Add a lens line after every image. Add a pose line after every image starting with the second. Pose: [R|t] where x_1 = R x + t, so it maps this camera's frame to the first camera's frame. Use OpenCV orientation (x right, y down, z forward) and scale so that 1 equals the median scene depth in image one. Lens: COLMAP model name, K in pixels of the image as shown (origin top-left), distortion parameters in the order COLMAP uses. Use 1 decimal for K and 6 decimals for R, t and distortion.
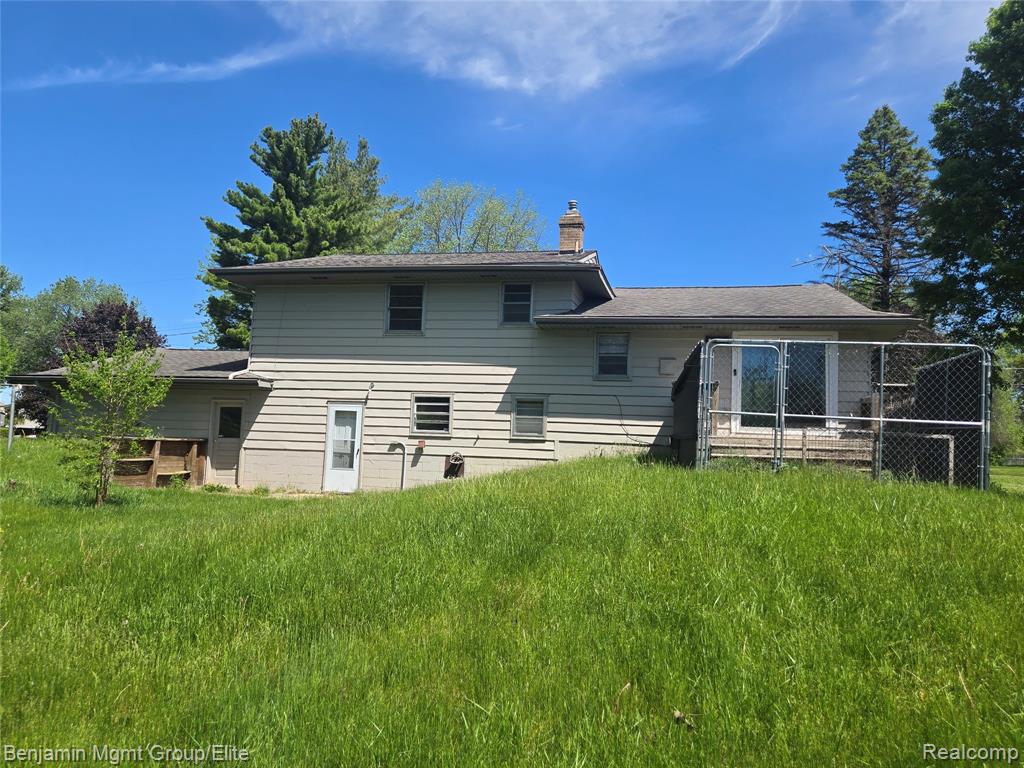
lens RADIAL K [[738.0, 0, 515.7], [0, 738.0, 379.8], [0, 0, 1]] dist [0.038792, -0.003183]
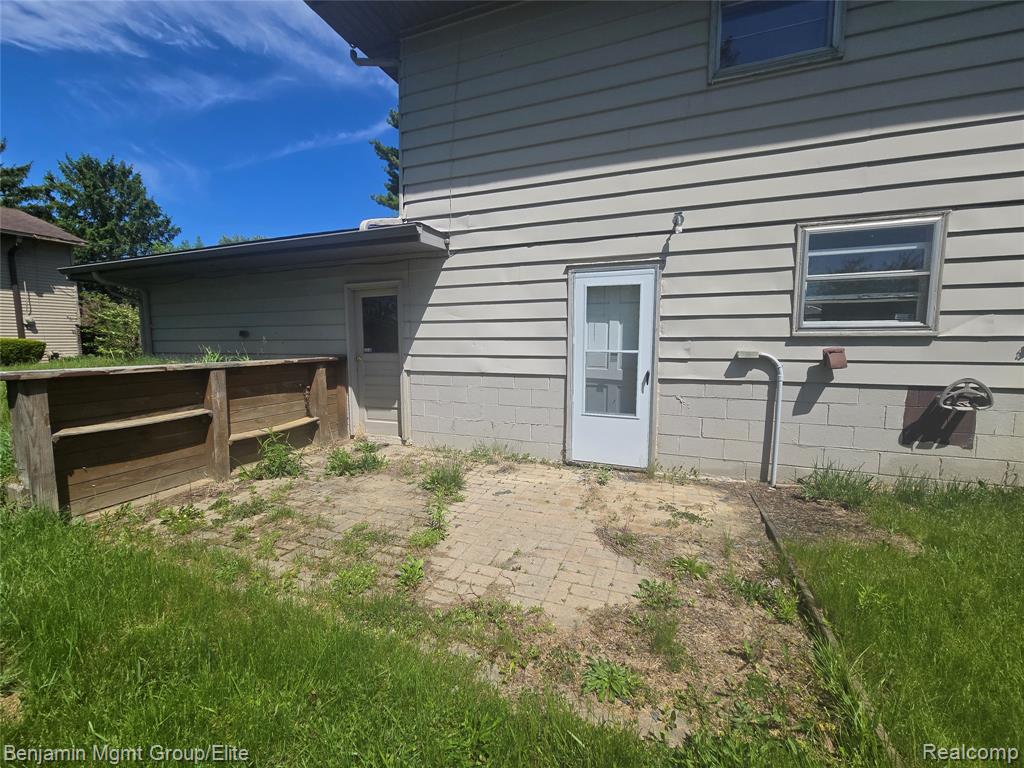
lens RADIAL K [[416.2, 0, 509.3], [0, 416.2, 380.2], [0, 0, 1]] dist [-0.002462, -0.000248]
pose [[0.985804, -0.021664, -0.166496, -0.249314], [0.051845, 0.982458, 0.179135, 0.049315], [0.159694, -0.185224, 0.969634, 0.736636]]
